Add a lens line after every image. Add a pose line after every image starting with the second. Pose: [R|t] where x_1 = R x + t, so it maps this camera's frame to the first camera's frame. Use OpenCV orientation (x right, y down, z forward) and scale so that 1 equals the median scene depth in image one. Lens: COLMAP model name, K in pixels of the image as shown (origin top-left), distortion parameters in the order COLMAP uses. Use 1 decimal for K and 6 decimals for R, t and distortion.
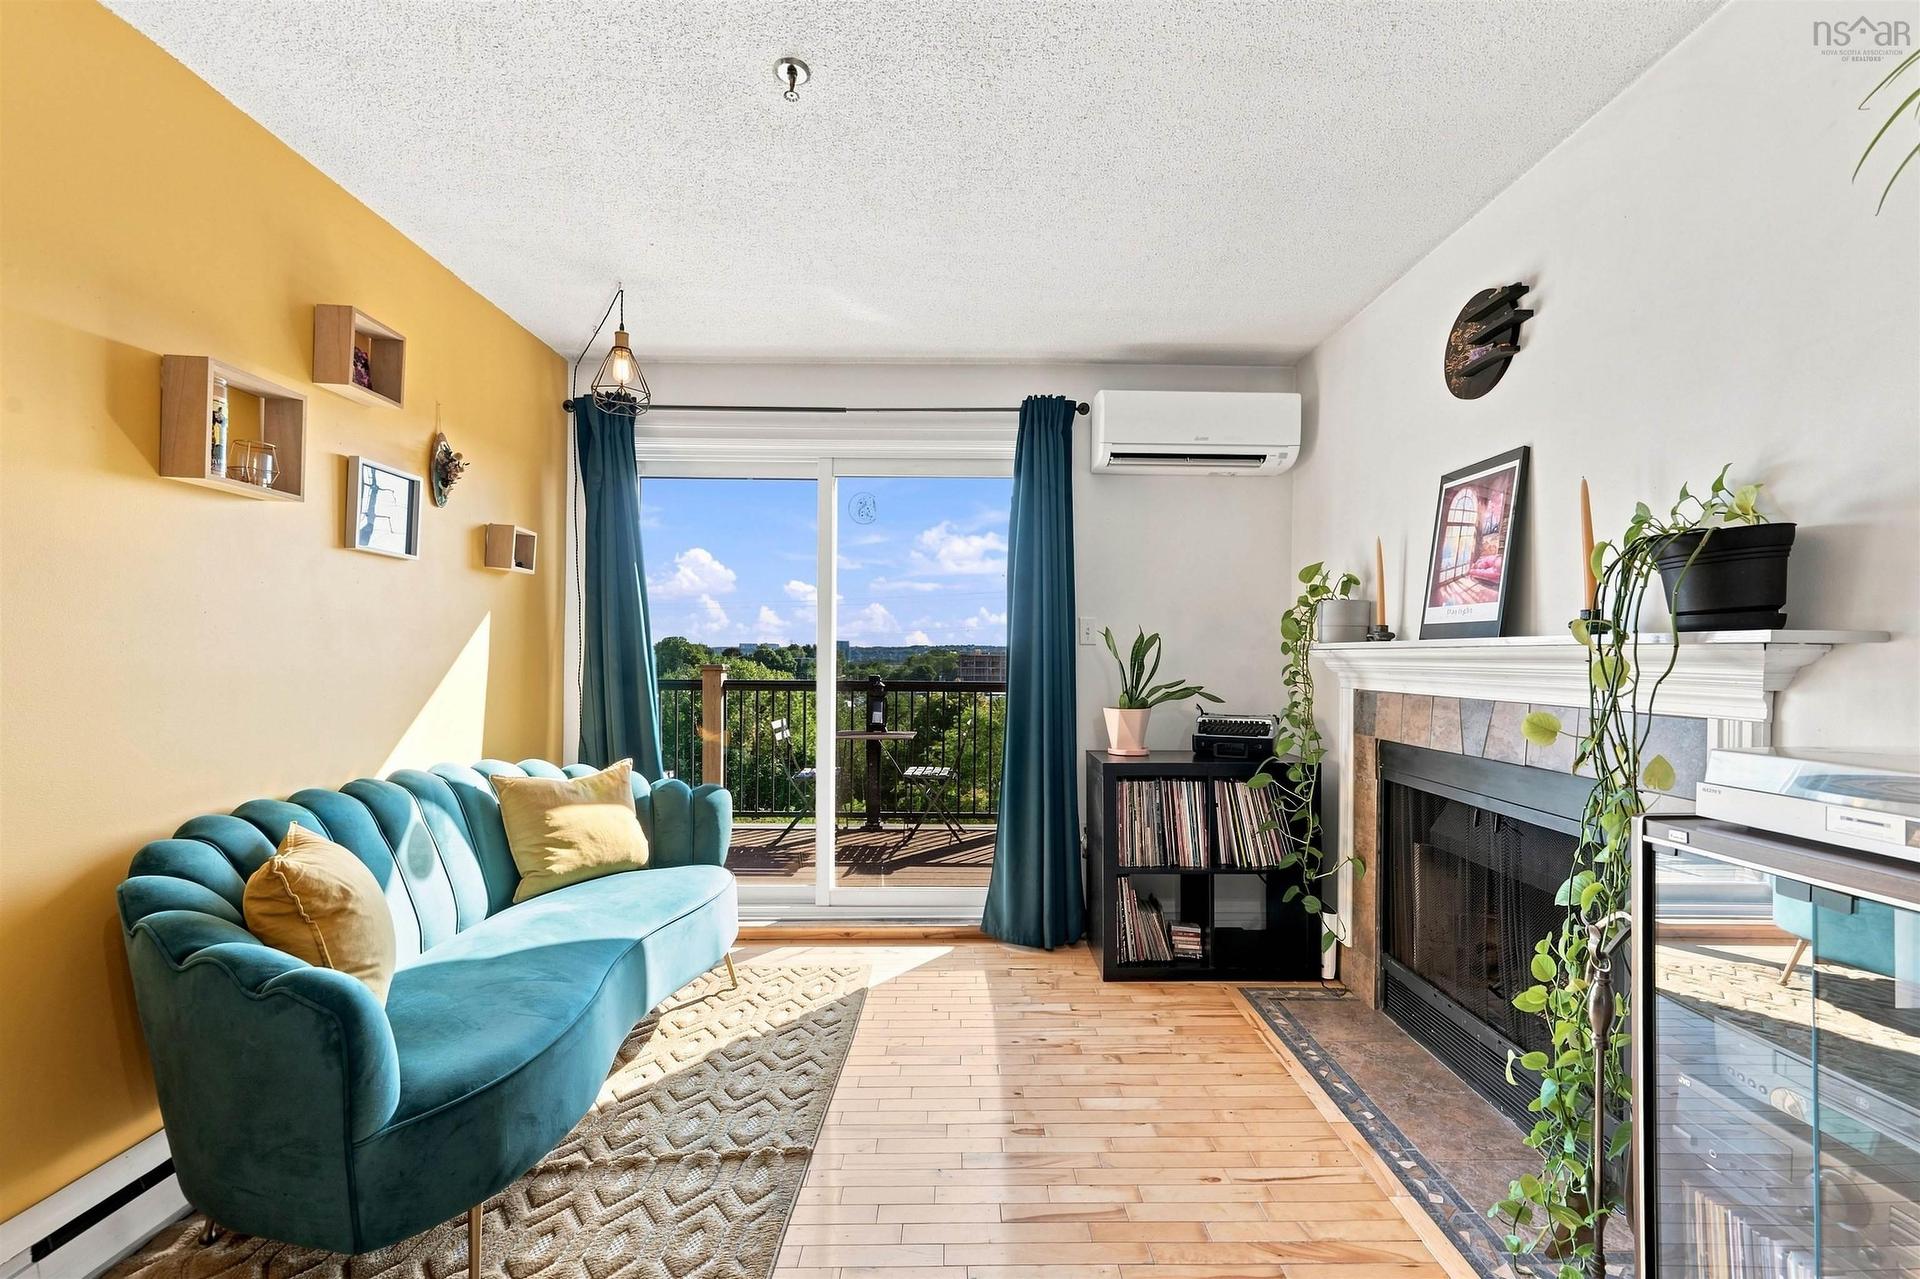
lens RADIAL K [[790.2, 0, 965.0], [0, 790.2, 663.5], [0, 0, 1]] dist [-0.000290, -0.000112]
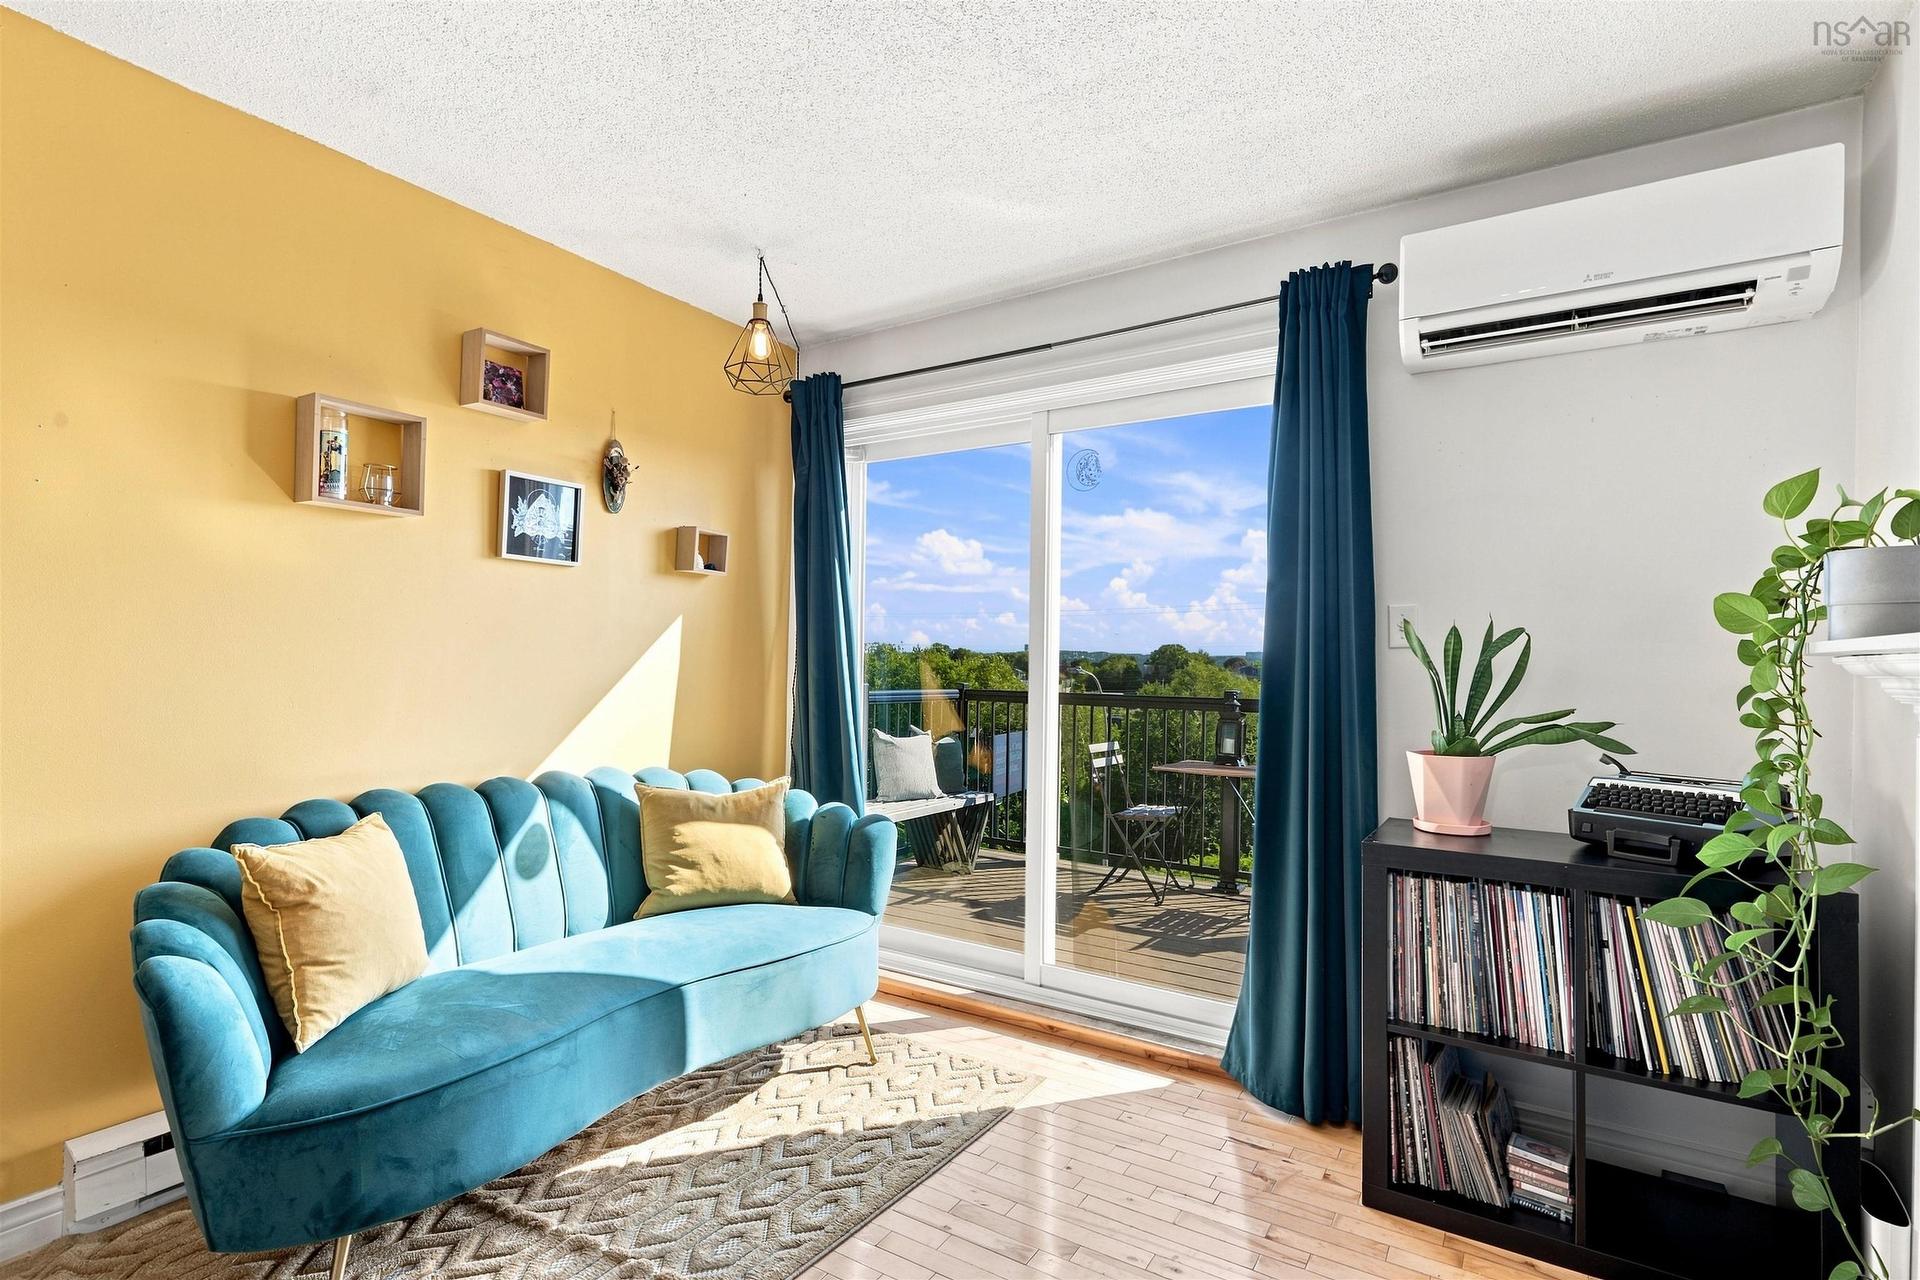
lens RADIAL K [[904.9, 0, 961.1], [0, 904.9, 657.0], [0, 0, 1]] dist [0.000146, -0.000190]
pose [[0.835899, 0.002168, -0.548879, 0.335695], [-0.012974, 0.999791, -0.015810, -0.001262], [0.548730, 0.020337, 0.835752, 0.277088]]
